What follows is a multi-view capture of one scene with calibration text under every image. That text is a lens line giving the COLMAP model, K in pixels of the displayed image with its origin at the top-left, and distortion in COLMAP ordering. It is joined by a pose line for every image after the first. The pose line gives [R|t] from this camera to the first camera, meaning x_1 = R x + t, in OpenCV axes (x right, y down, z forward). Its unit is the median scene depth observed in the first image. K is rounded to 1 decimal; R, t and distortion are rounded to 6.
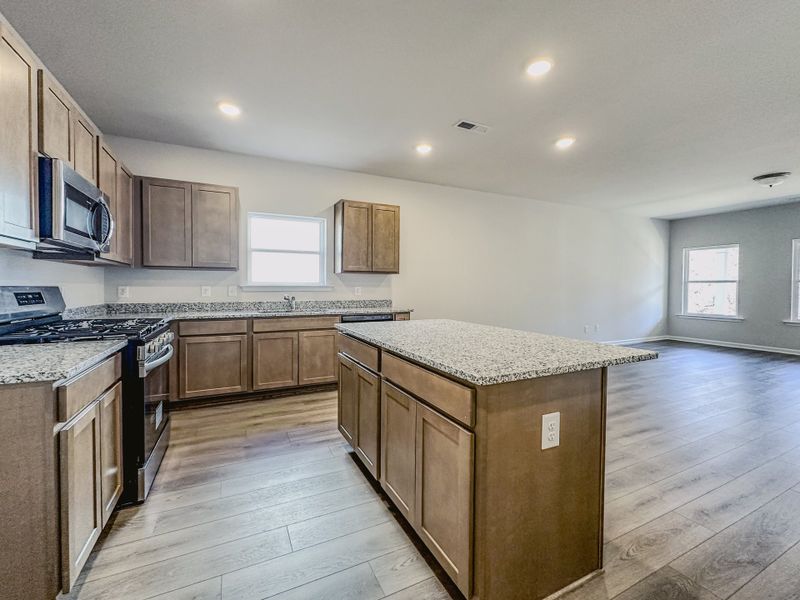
lens RADIAL K [[329.6, 0, 367.2], [0, 329.6, 302.1], [0, 0, 1]] dist [-0.011892, -0.000649]
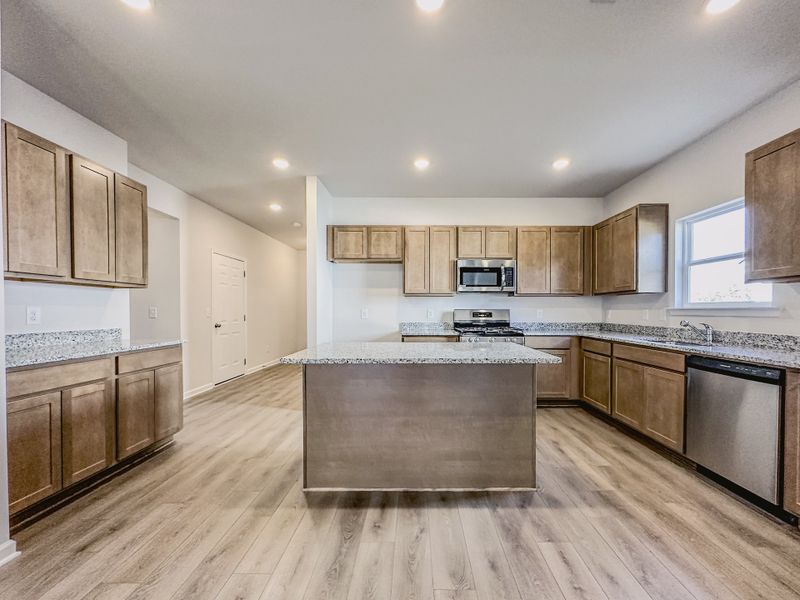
lens RADIAL K [[337.9, 0, 421.3], [0, 337.9, 314.6], [0, 0, 1]] dist [-0.004721, 0.001723]
pose [[-0.377347, 0.016357, -0.925927, 0.811503], [-0.028080, 0.999182, 0.029094, -0.049256], [0.925646, 0.036979, -0.376579, 0.848927]]
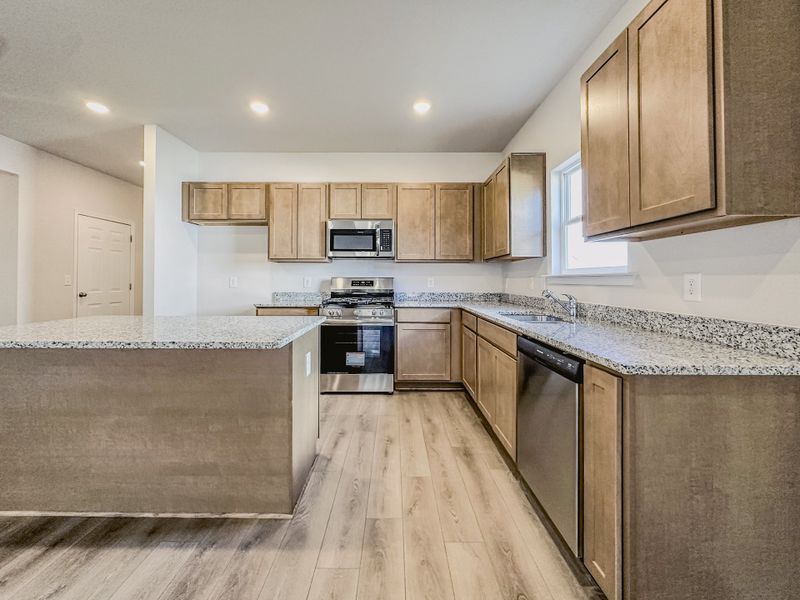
lens RADIAL K [[337.9, 0, 396.8], [0, 337.9, 276.0], [0, 0, 1]] dist [-0.004721, 0.001723]
pose [[-0.386626, -0.007985, -0.922202, 0.514286], [-0.030409, 0.999529, 0.004095, -0.051040], [0.921735, 0.029626, -0.386687, 1.144425]]
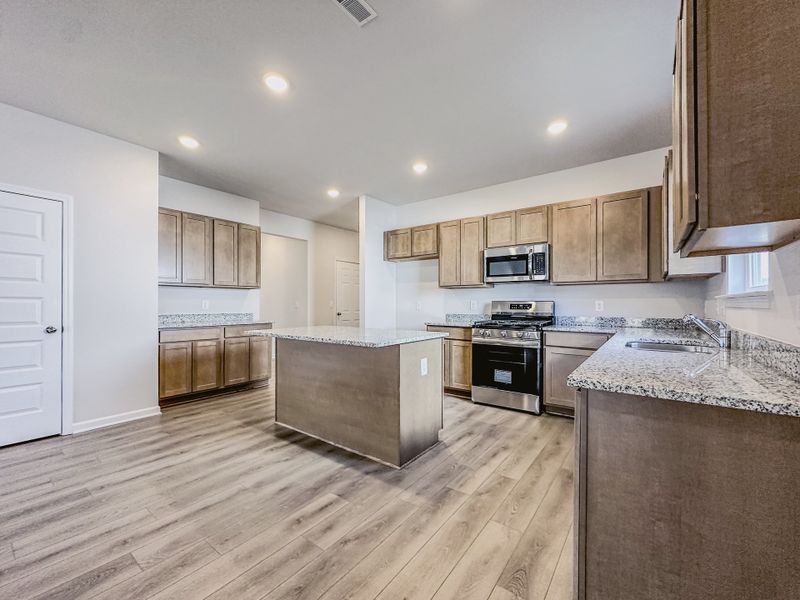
lens RADIAL K [[337.9, 0, 398.4], [0, 337.9, 305.0], [0, 0, 1]] dist [-0.004721, 0.001723]
pose [[-0.864078, 0.005863, -0.503323, 0.471365], [-0.012343, 0.999385, 0.032832, -0.057528], [0.503206, 0.034582, -0.863474, 1.422125]]
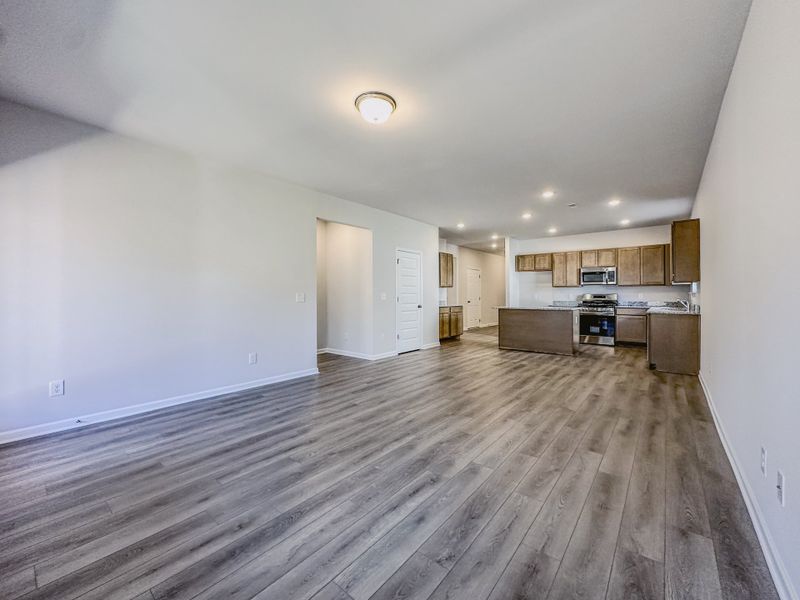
lens RADIAL K [[337.9, 0, 400.4], [0, 337.9, 295.1], [0, 0, 1]] dist [-0.004721, 0.001723]
pose [[-0.879943, 0.010737, -0.474958, 1.962232], [-0.007663, 0.999294, 0.036788, -0.108289], [0.475018, 0.036011, -0.879239, 2.081026]]
